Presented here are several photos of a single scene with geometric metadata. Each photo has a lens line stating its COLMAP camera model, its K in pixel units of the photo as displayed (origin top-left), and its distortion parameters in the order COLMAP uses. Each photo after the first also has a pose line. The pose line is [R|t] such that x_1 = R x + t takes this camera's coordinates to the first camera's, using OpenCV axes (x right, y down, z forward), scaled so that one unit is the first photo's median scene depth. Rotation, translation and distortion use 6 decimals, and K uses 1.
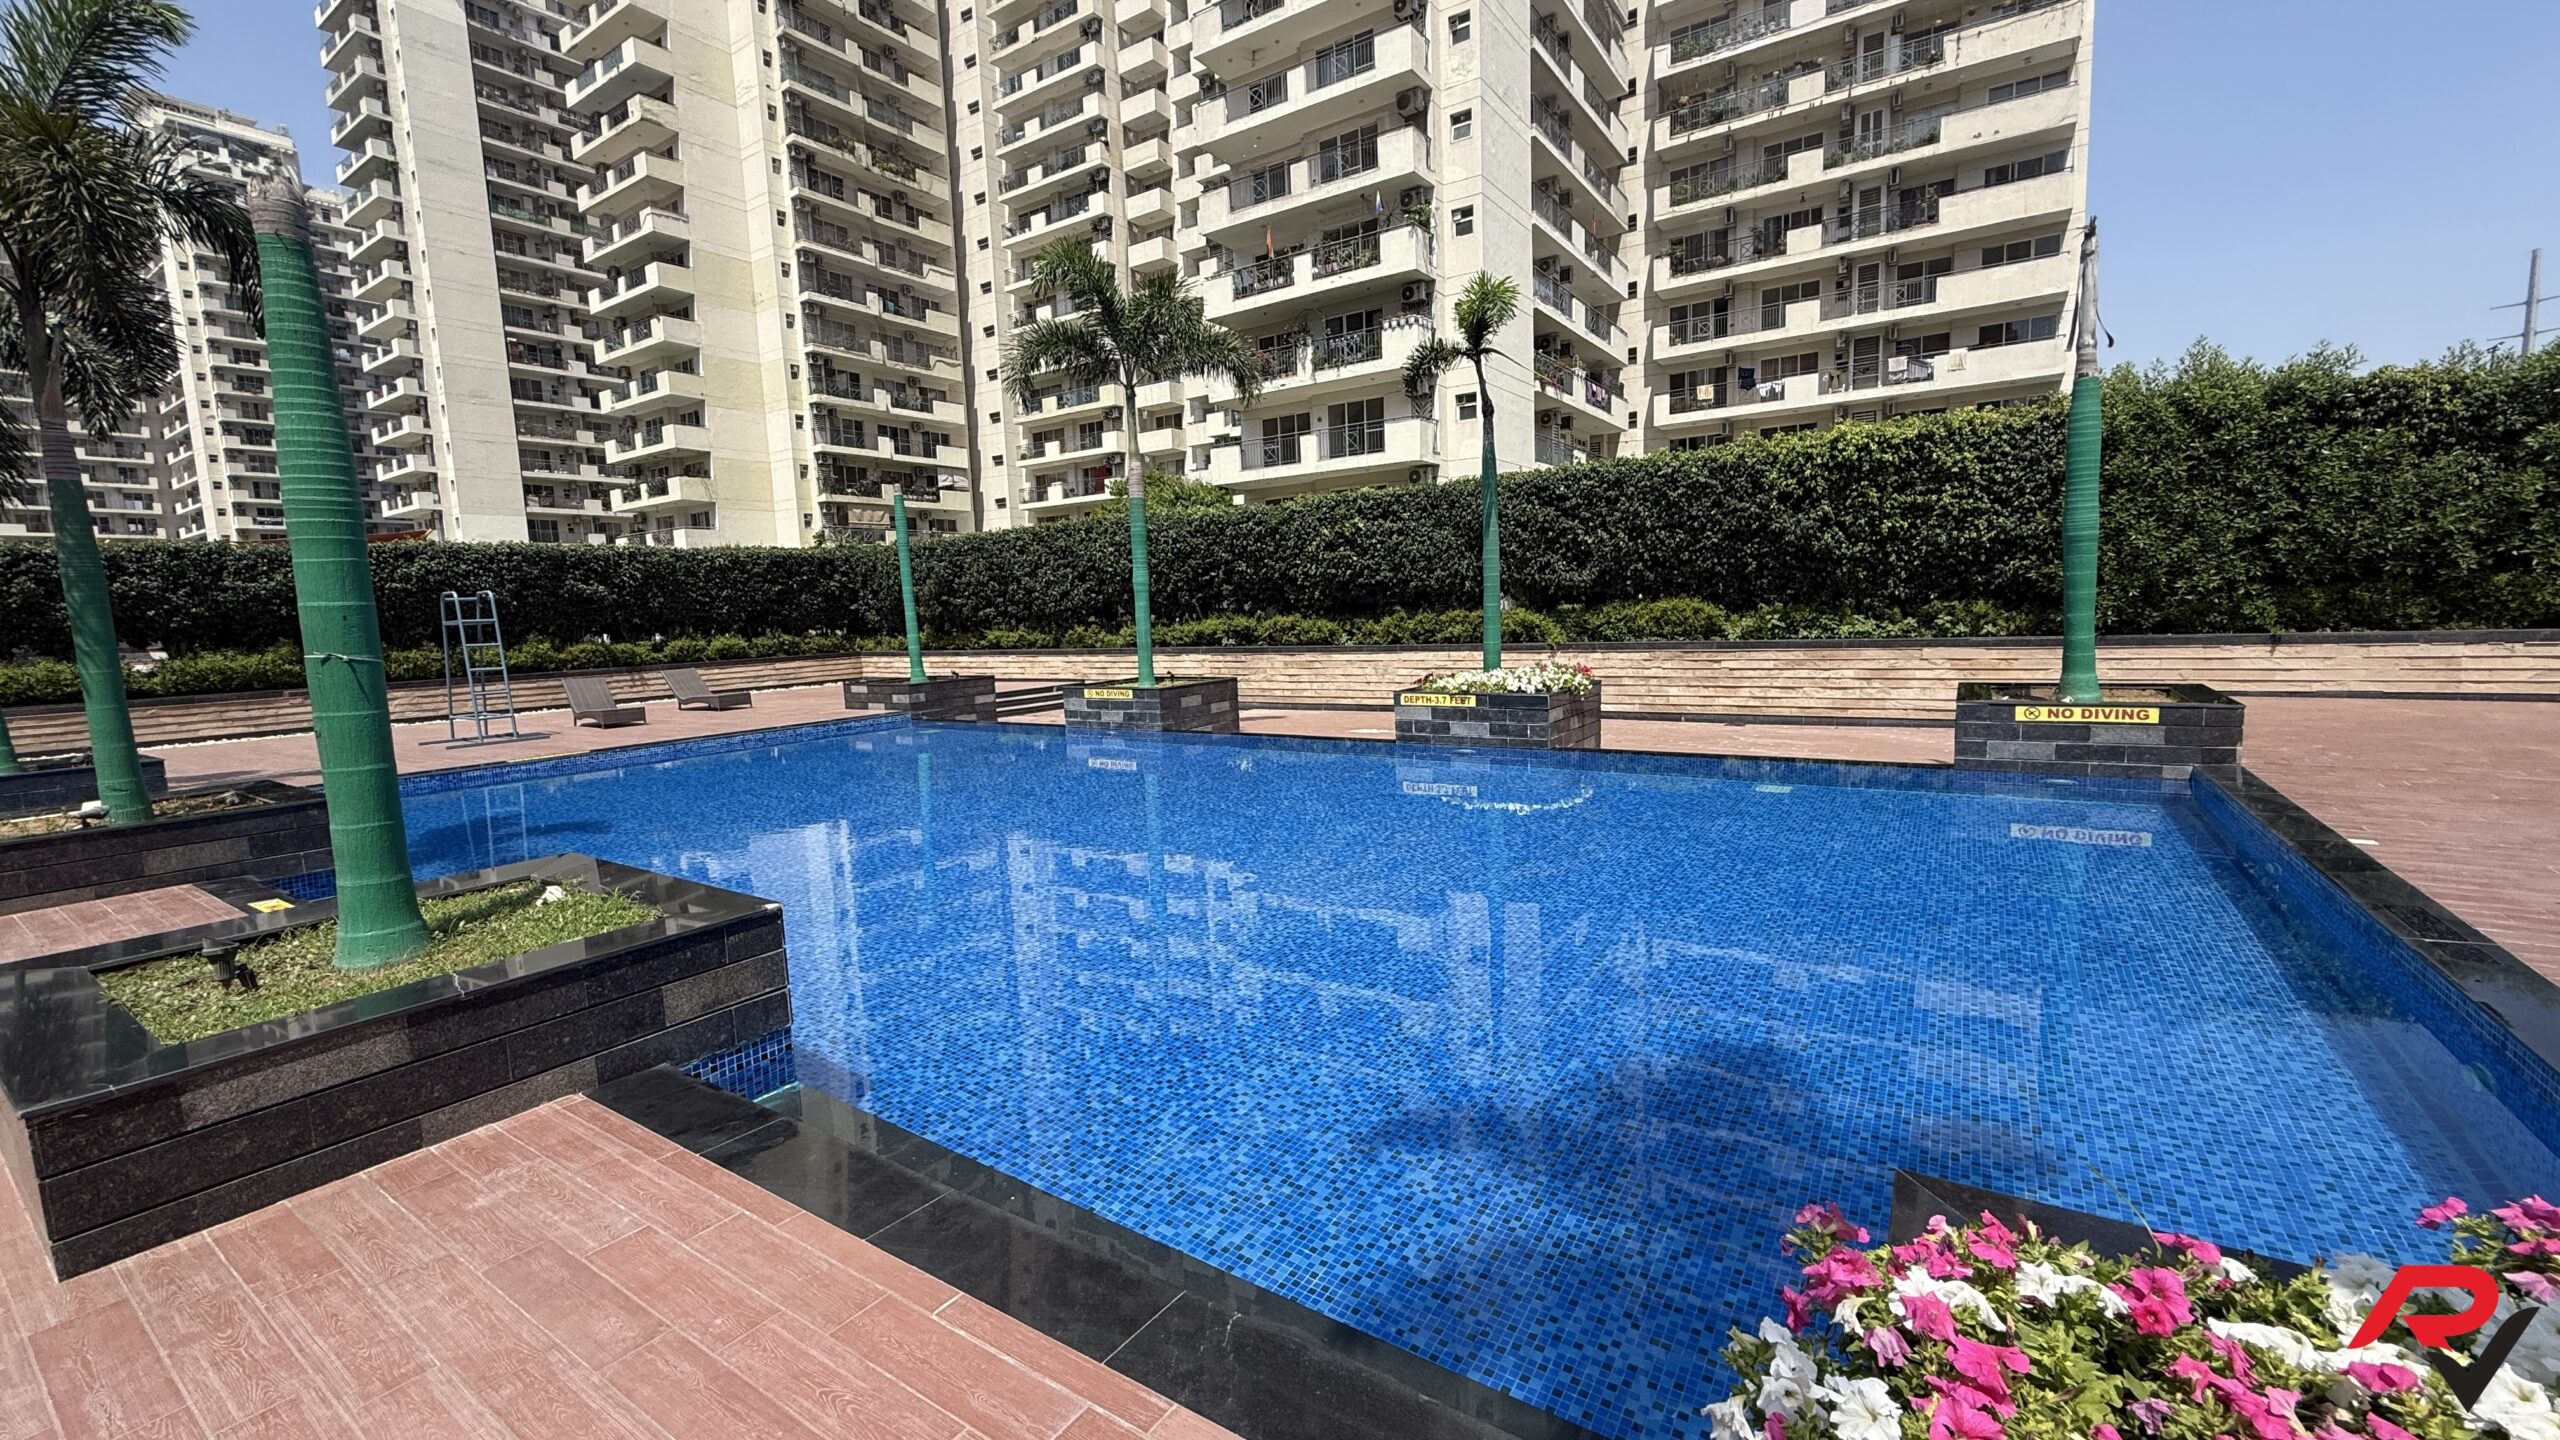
lens RADIAL K [[1018.1, 0, 1277.9], [0, 1018.1, 720.6], [0, 0, 1]] dist [-0.000058, 0.000078]
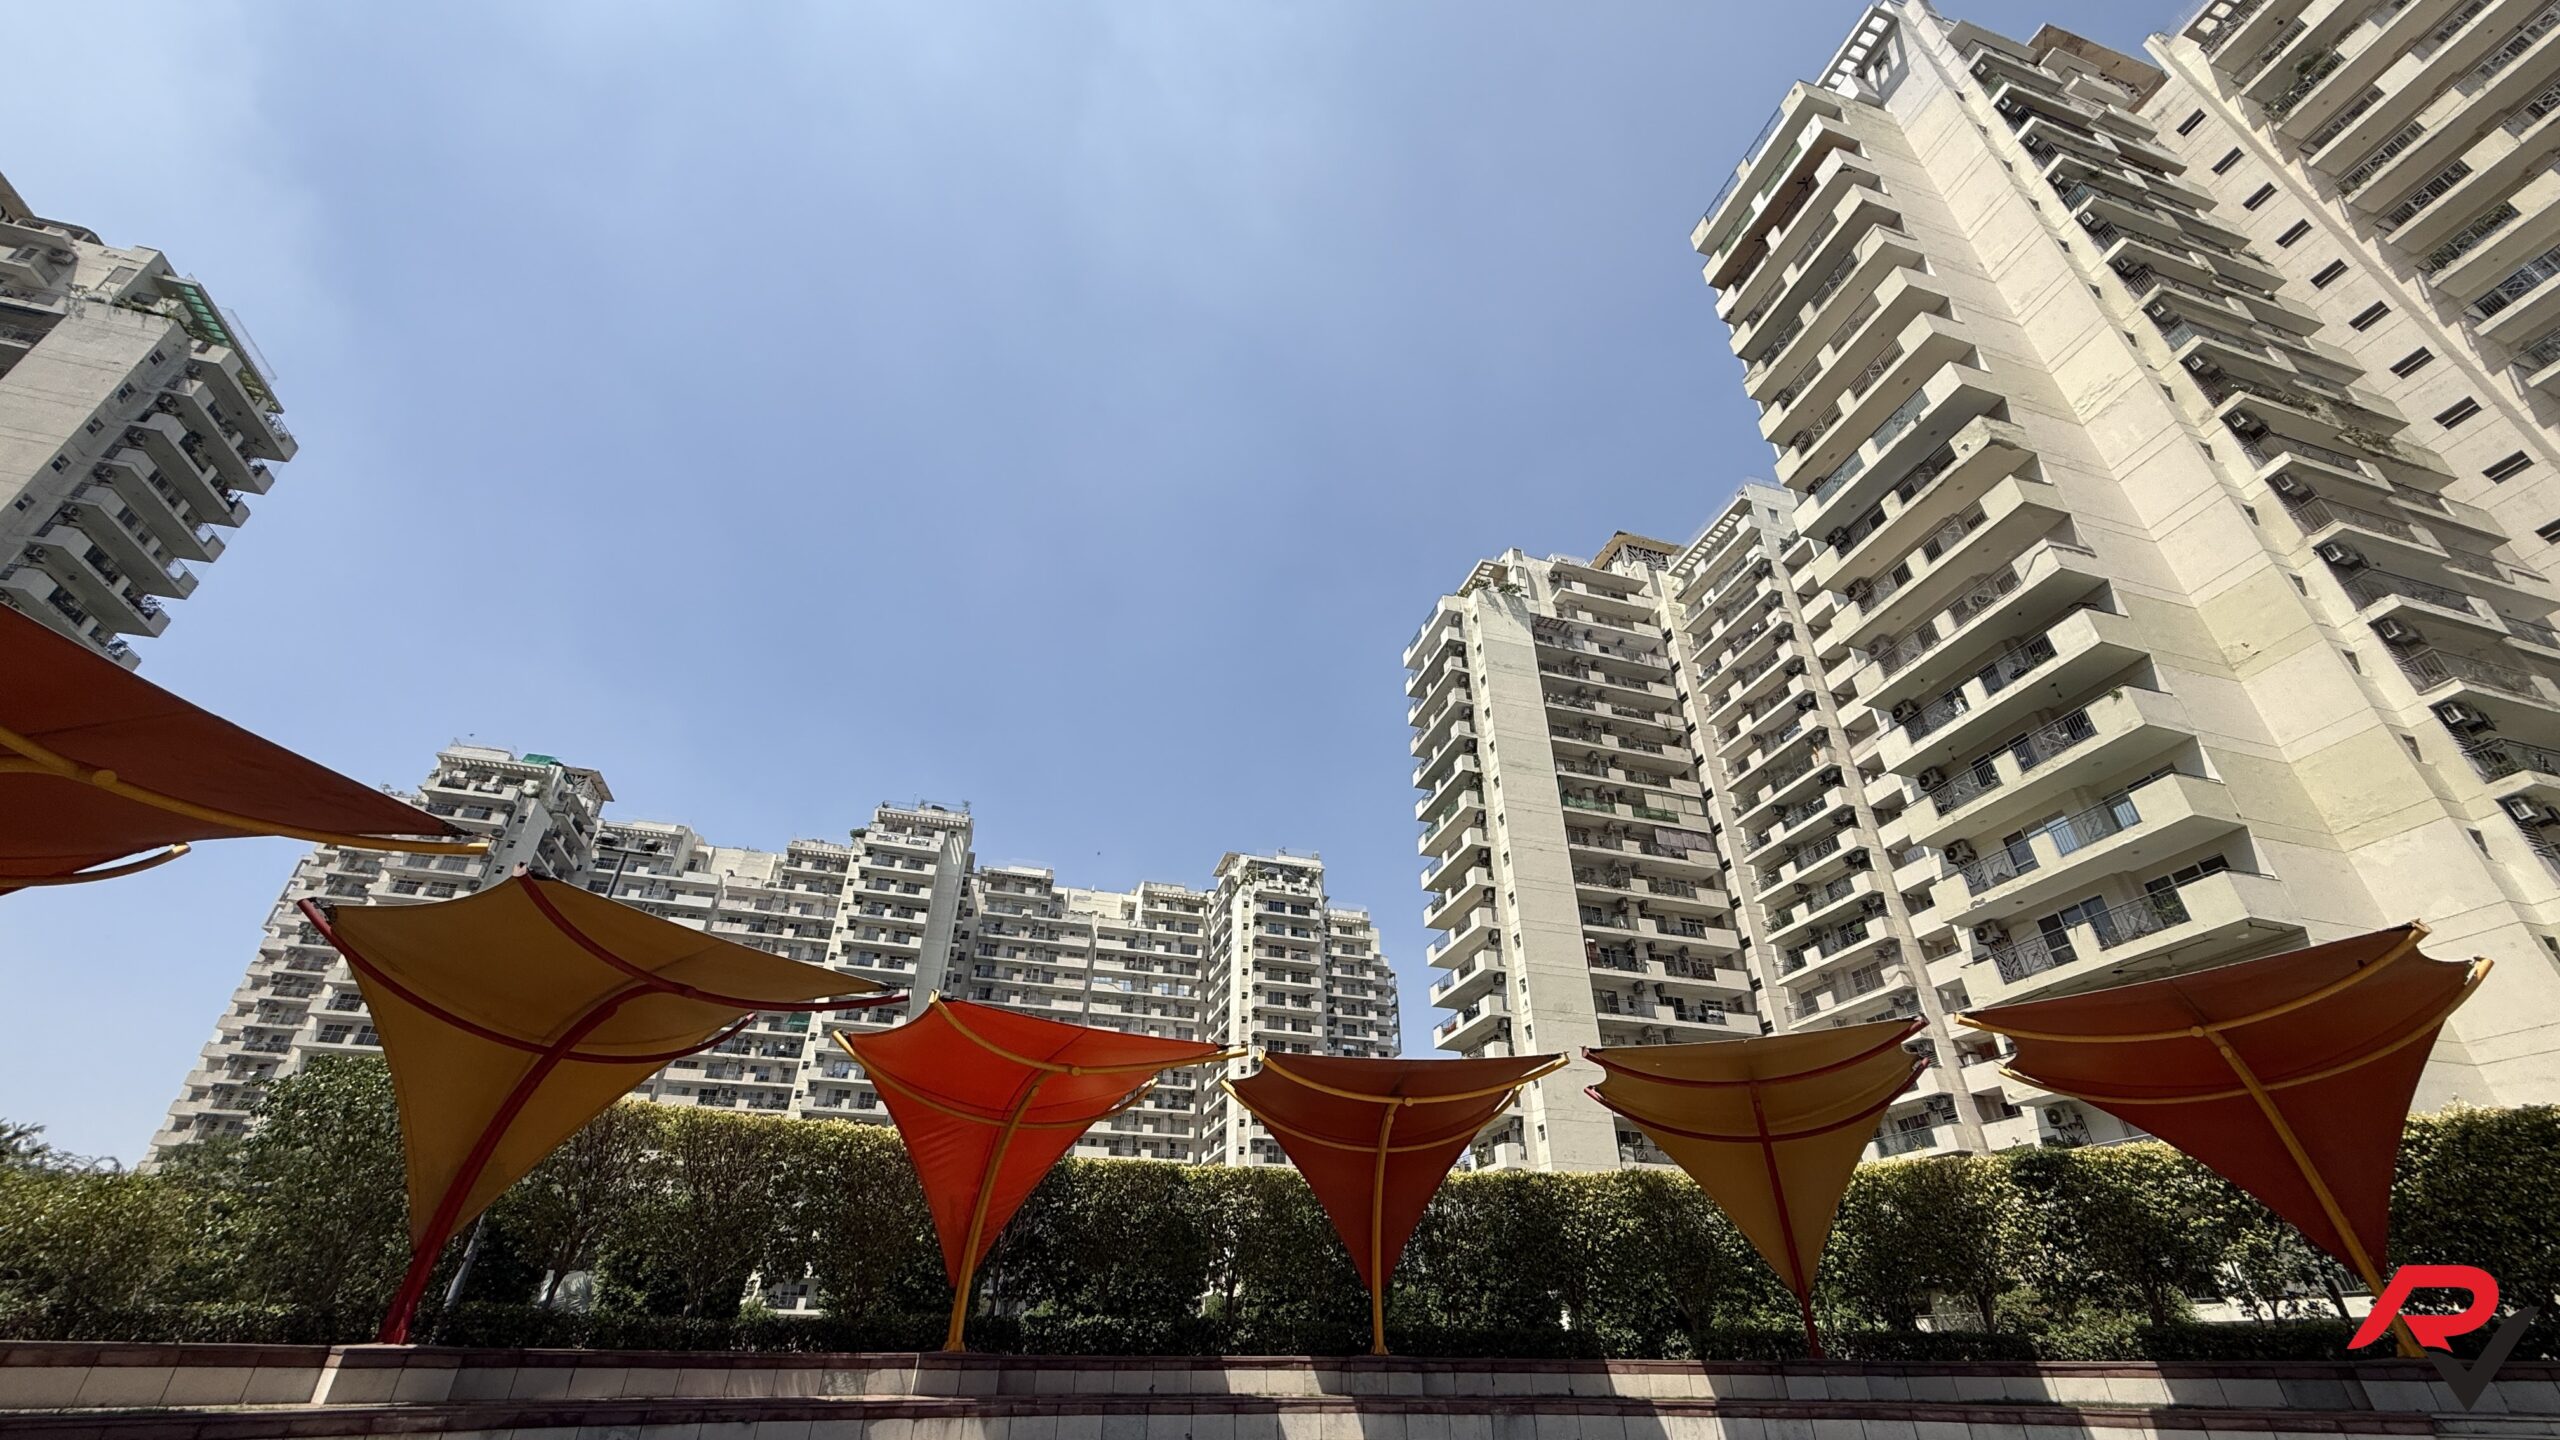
lens RADIAL K [[1018.1, 0, 1275.6], [0, 1018.1, 720.4], [0, 0, 1]] dist [-0.000058, 0.000078]
pose [[0.770736, -0.304843, -0.559497, -0.574593], [-0.106341, 0.804257, -0.584690, -0.025450], [0.628218, 0.510139, 0.587452, 0.373516]]
